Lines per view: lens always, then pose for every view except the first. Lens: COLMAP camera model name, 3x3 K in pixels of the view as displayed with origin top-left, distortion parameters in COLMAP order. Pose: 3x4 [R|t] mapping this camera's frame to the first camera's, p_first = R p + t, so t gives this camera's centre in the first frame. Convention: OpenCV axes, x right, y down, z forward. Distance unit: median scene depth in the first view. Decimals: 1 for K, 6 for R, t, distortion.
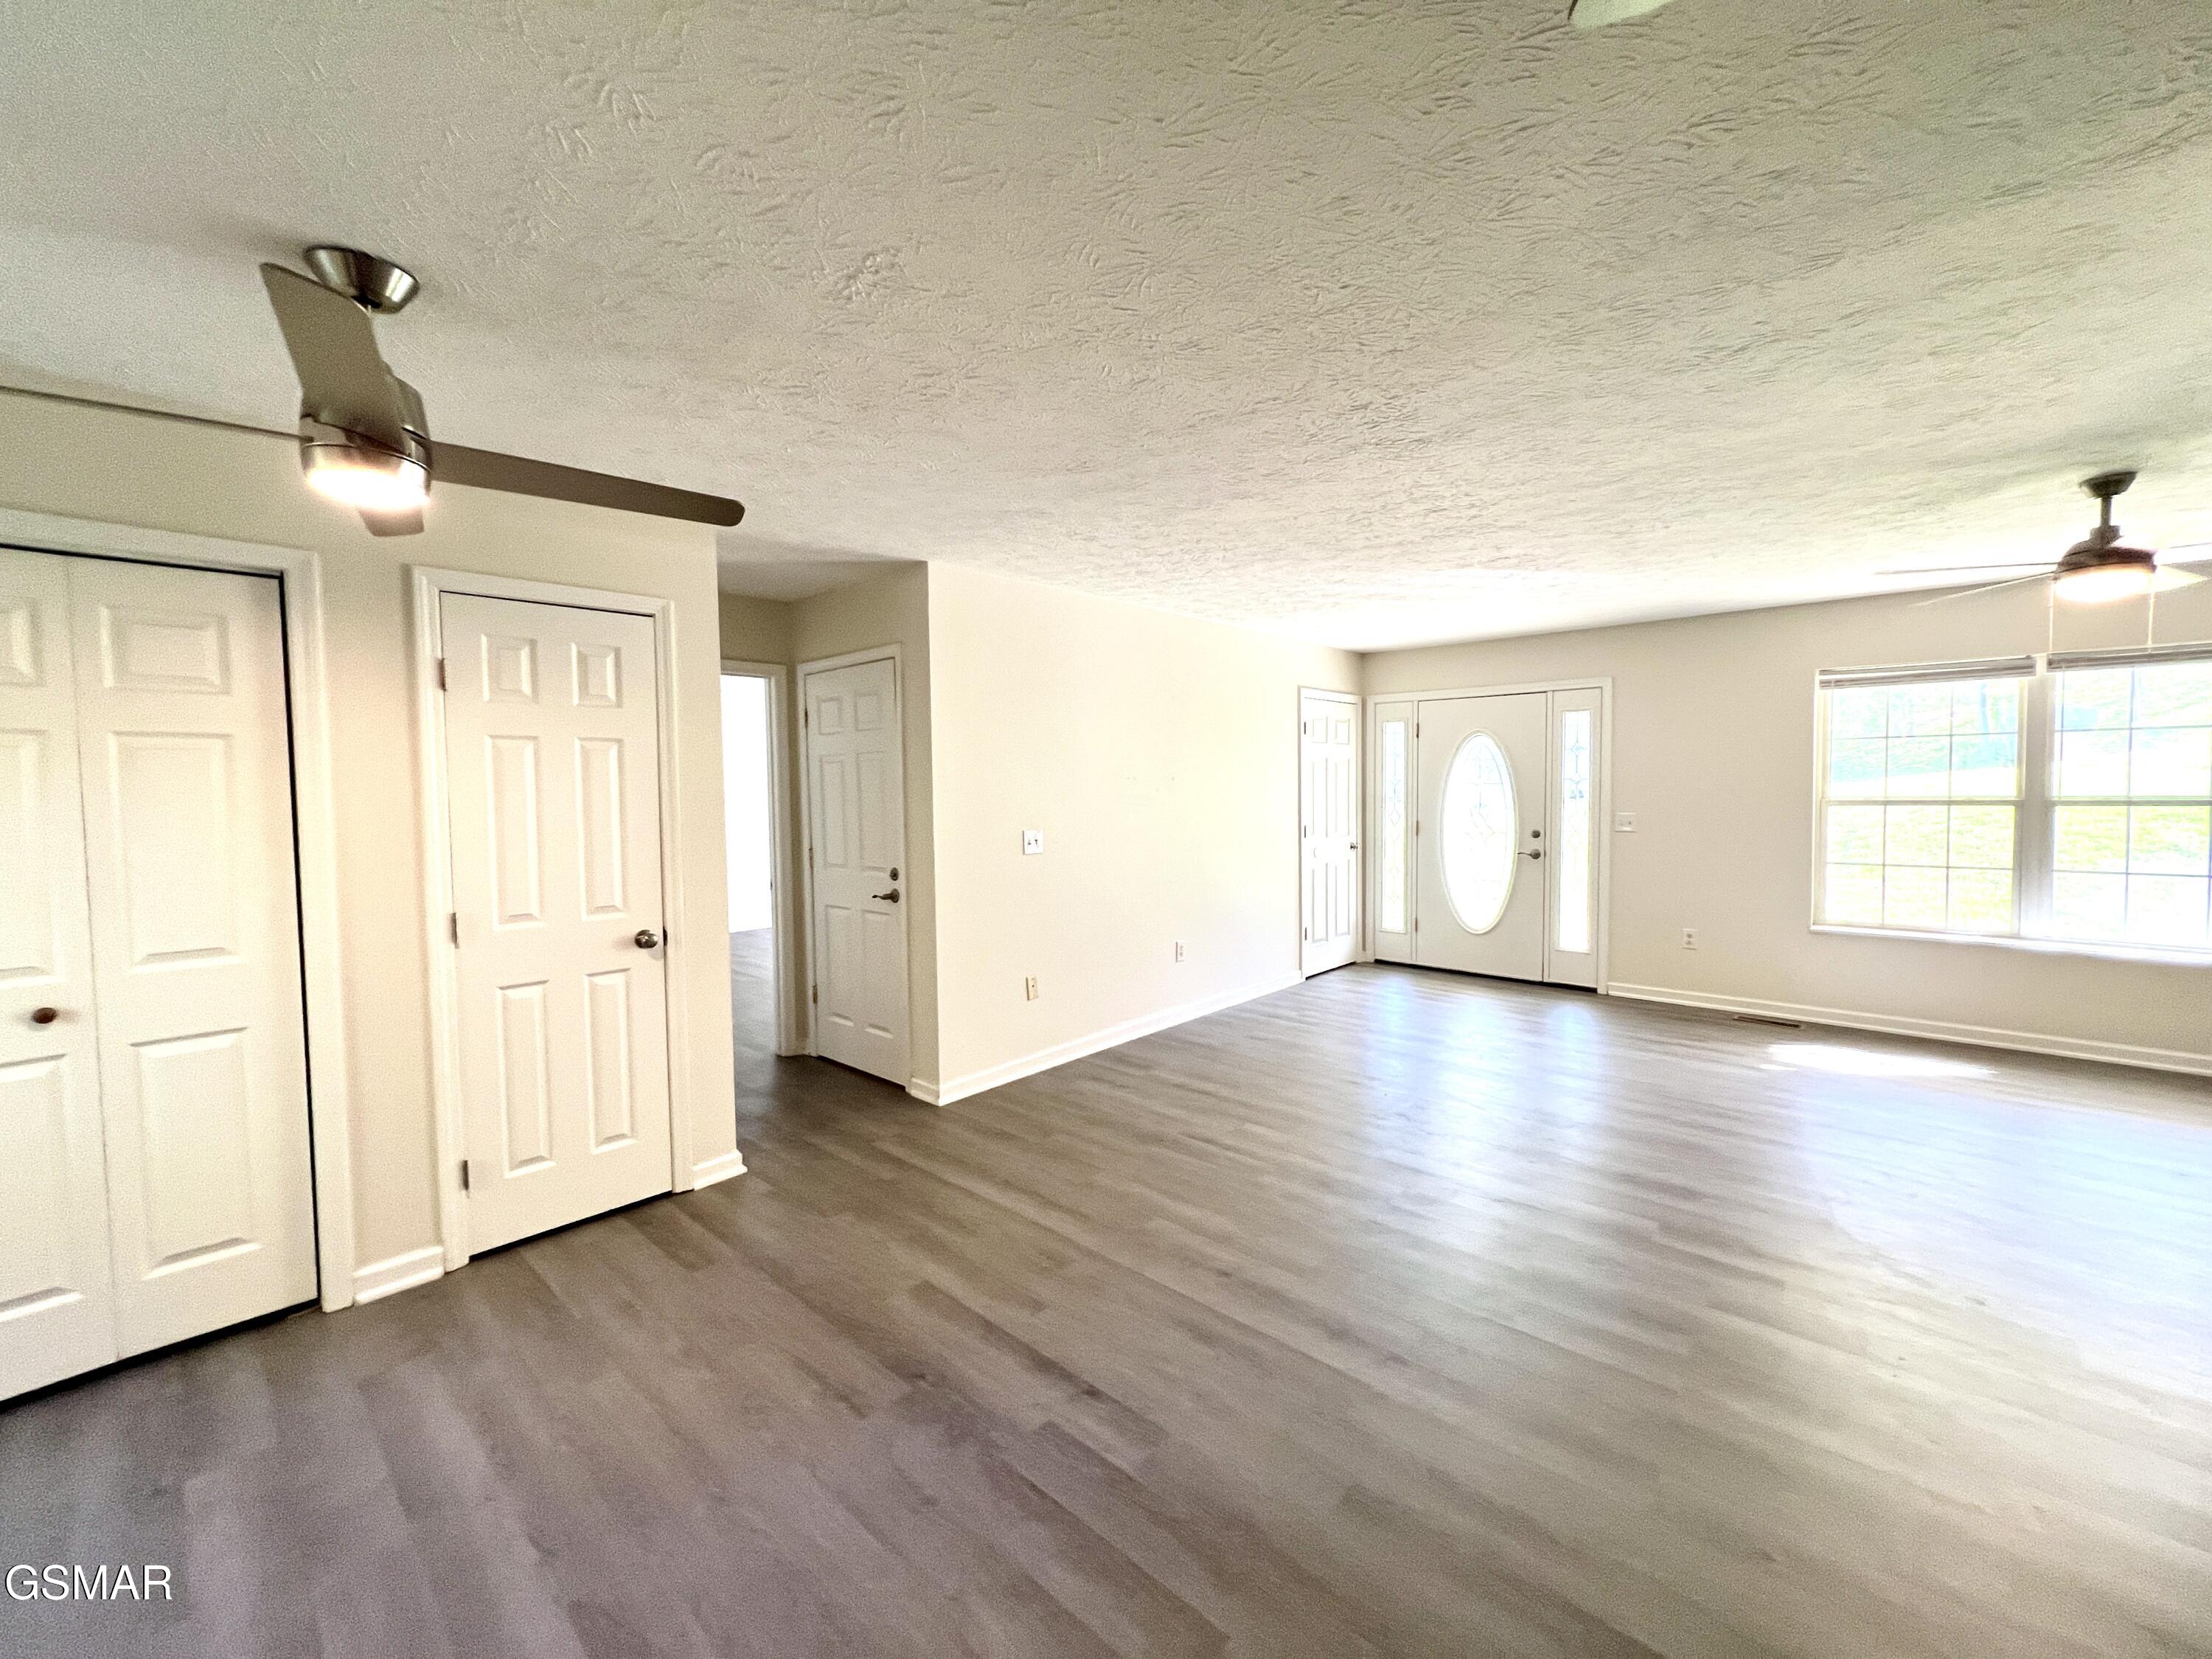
lens RADIAL K [[884.3, 0, 1102.1], [0, 884.3, 823.8], [0, 0, 1]] dist [-0.002386, 0.001007]
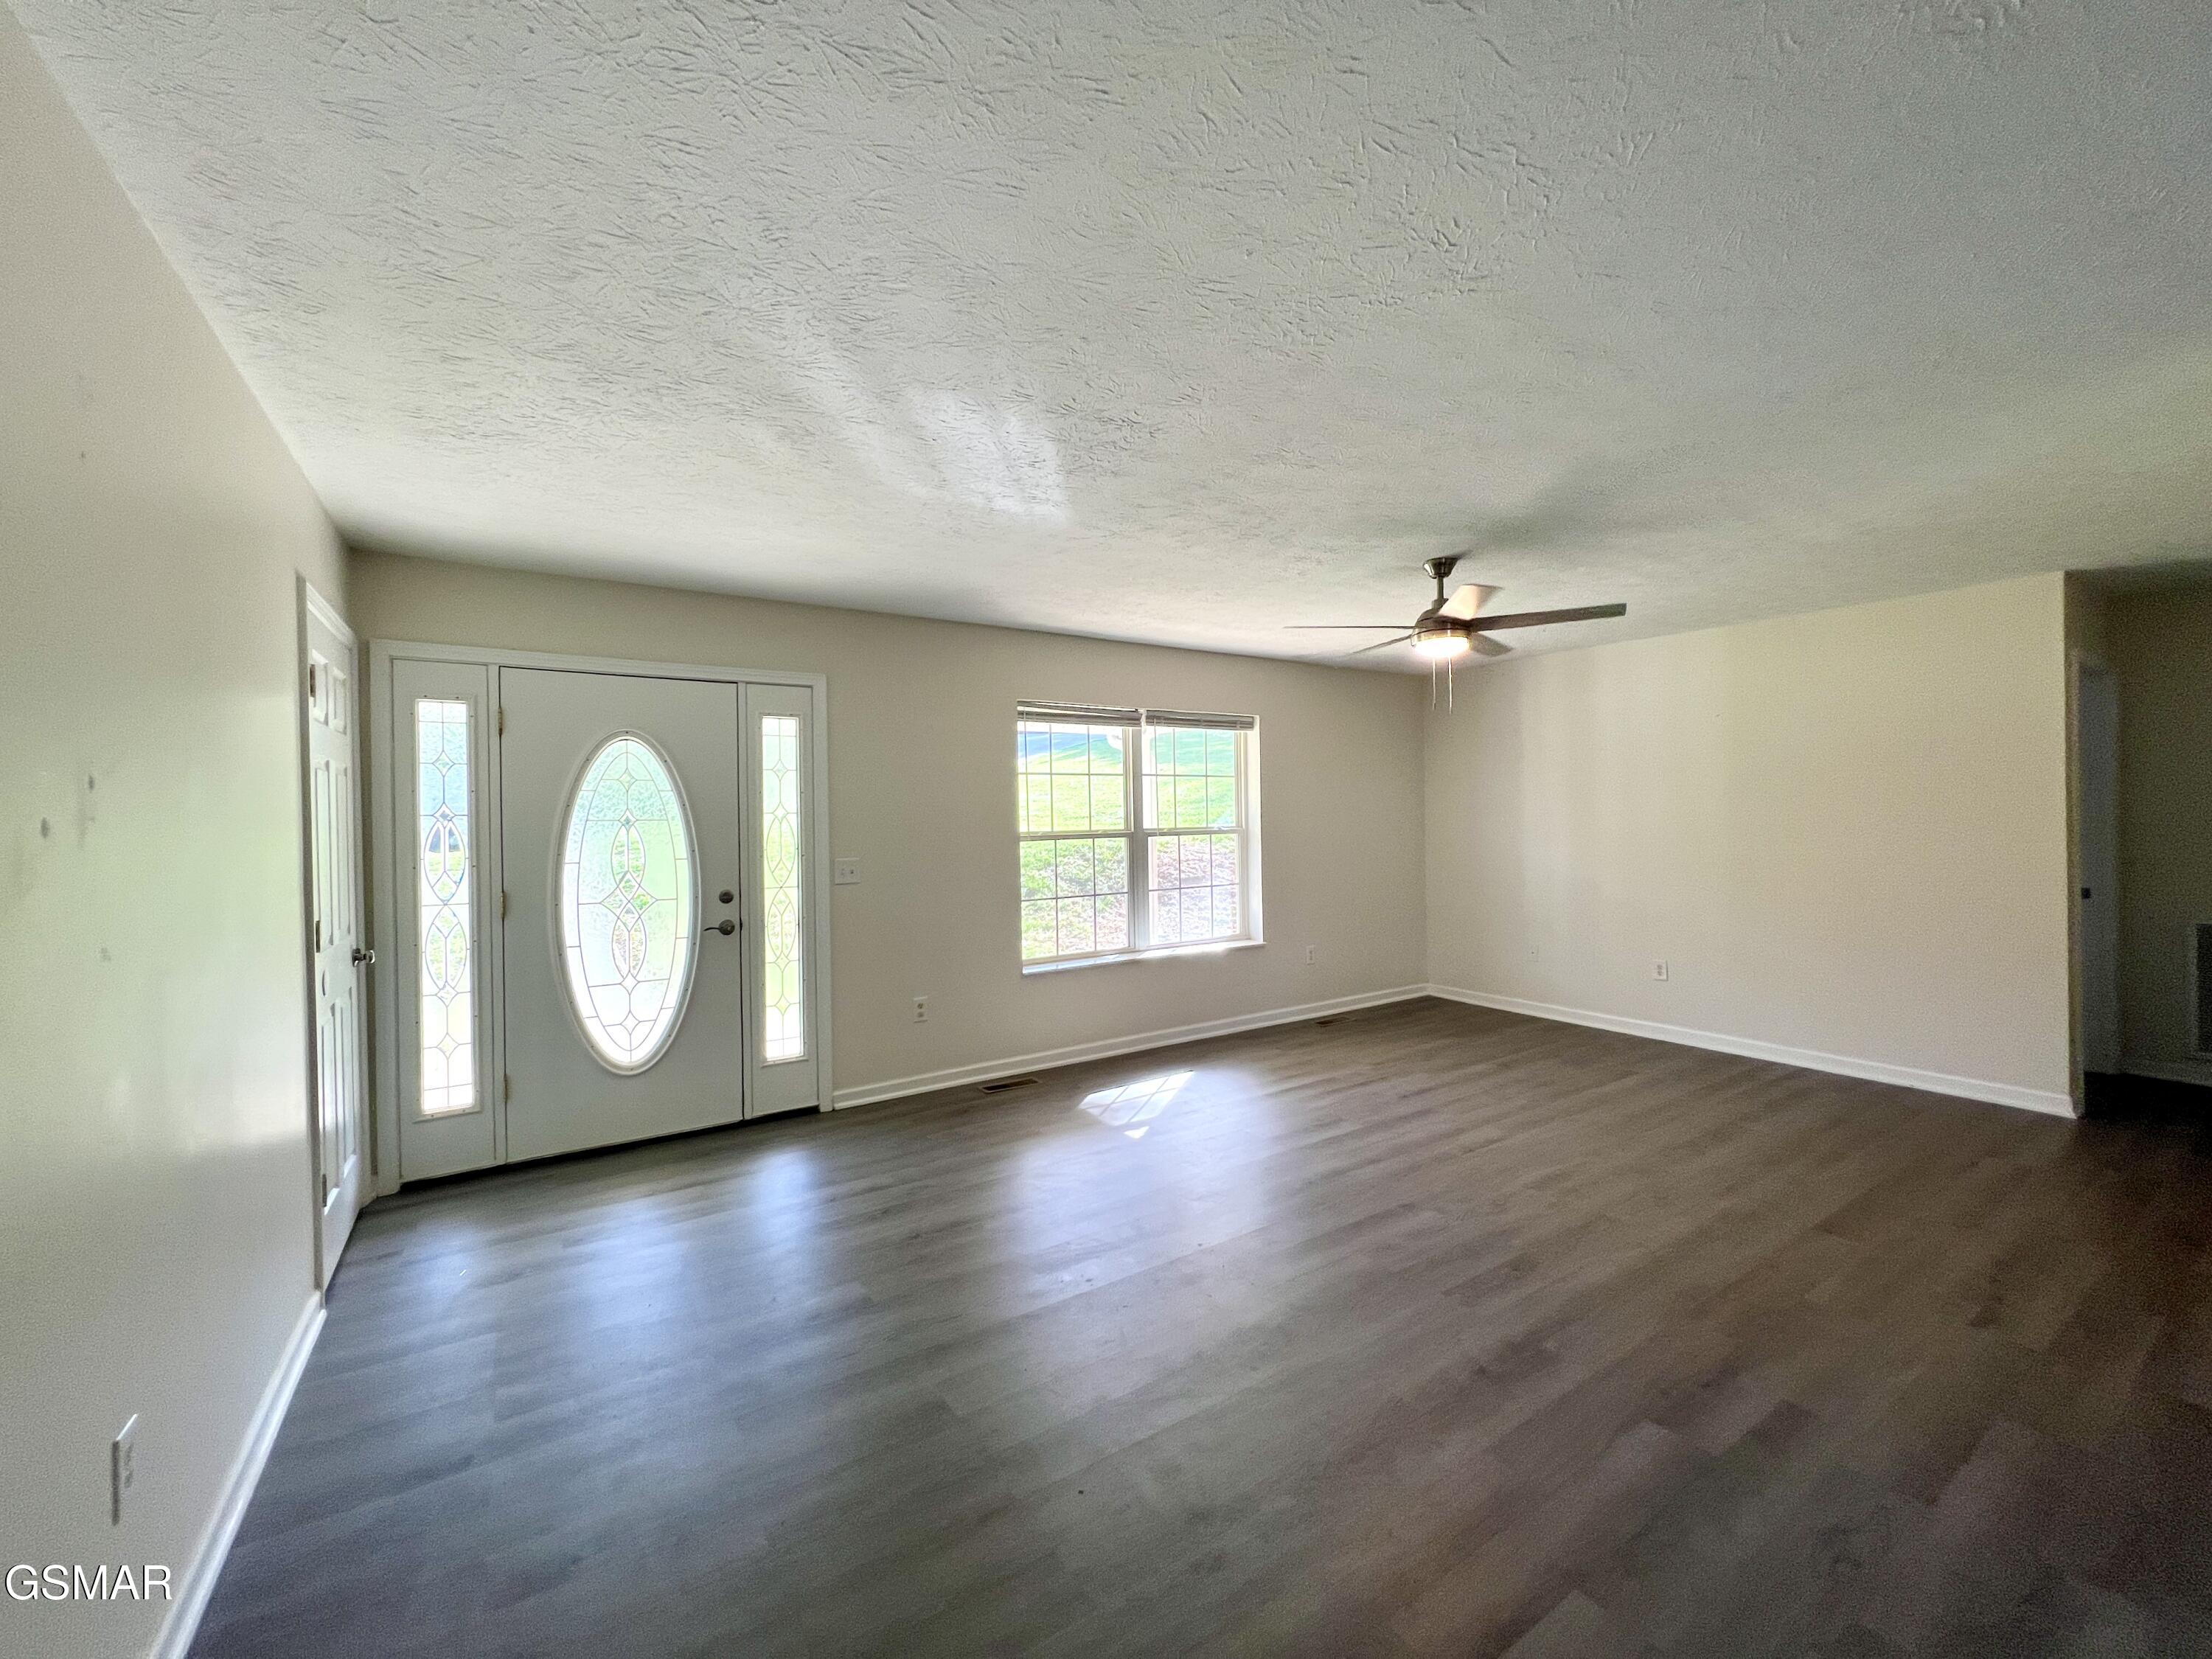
lens RADIAL K [[884.3, 0, 1101.0], [0, 884.3, 822.0], [0, 0, 1]] dist [-0.002386, 0.001007]
pose [[0.244718, 0.002598, 0.969591, -0.111222], [0.054391, 0.998385, -0.016403, -0.026359], [-0.968067, 0.056751, 0.244182, 0.837989]]
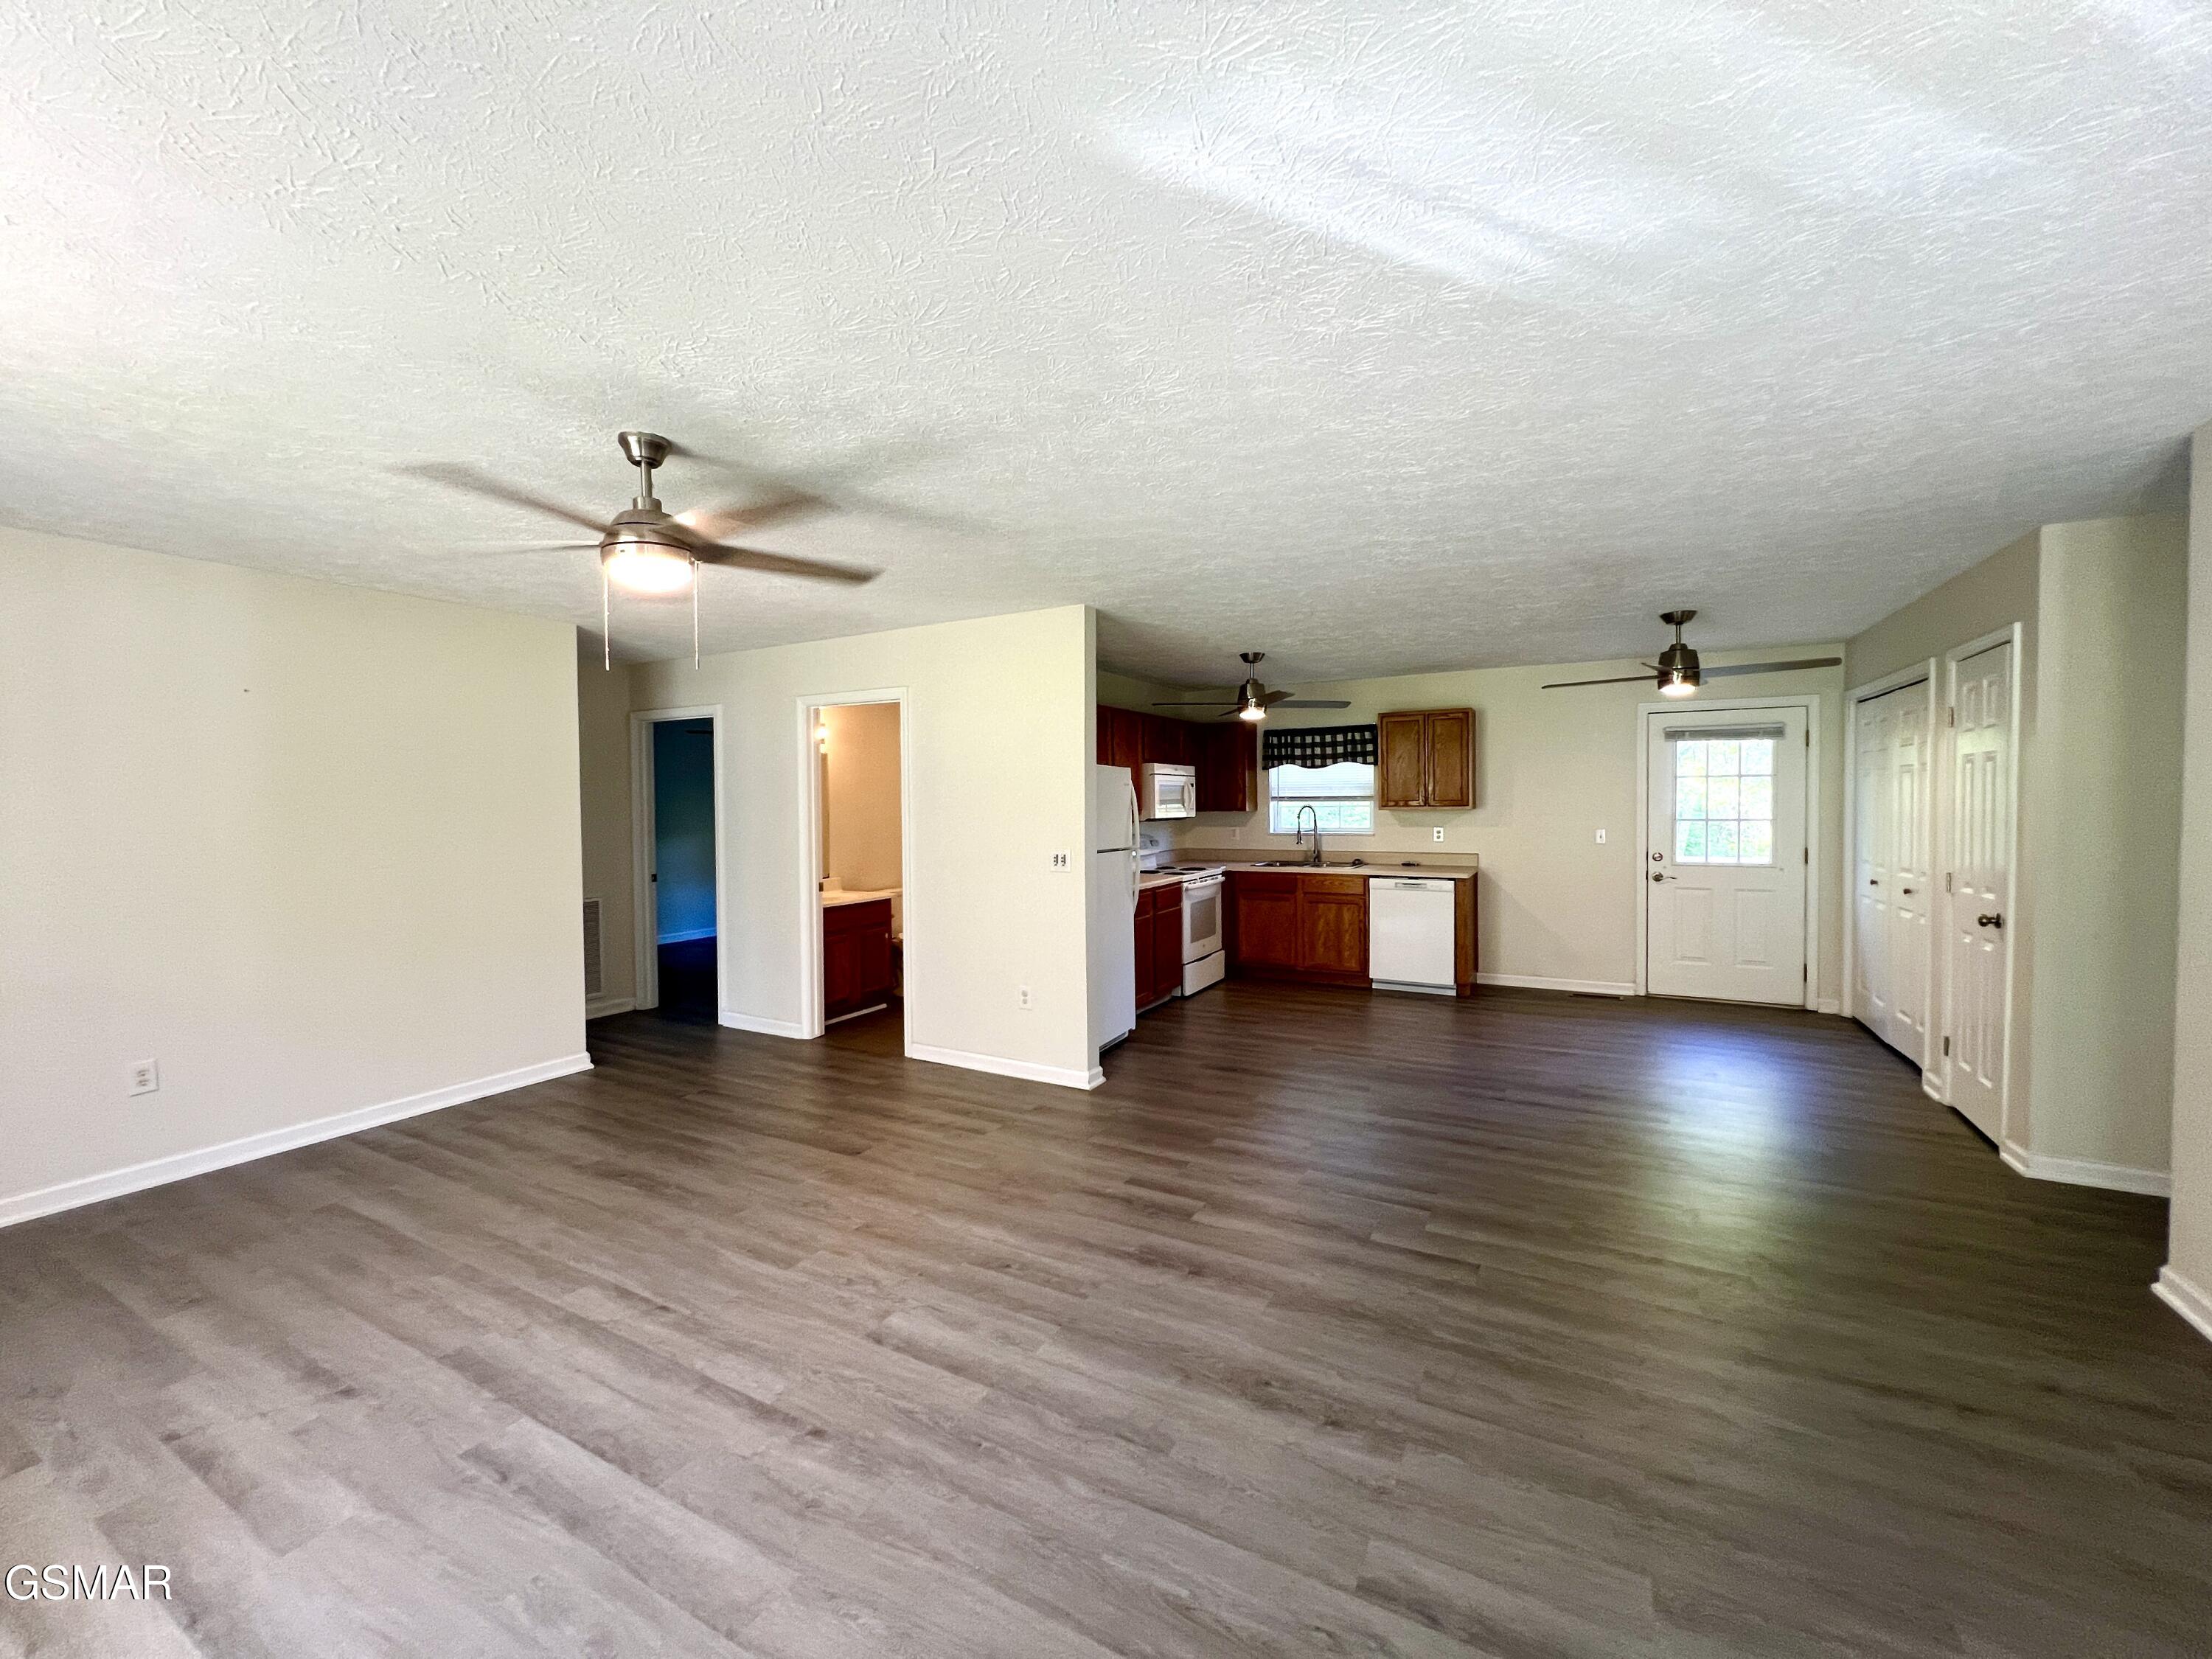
lens RADIAL K [[884.3, 0, 1103.4], [0, 884.3, 827.6], [0, 0, 1]] dist [-0.002386, 0.001007]
pose [[-0.971256, 0.027043, -0.236496, 0.665164], [0.009510, 0.997141, 0.074964, -0.067709], [0.237847, 0.070560, -0.968736, 1.350754]]
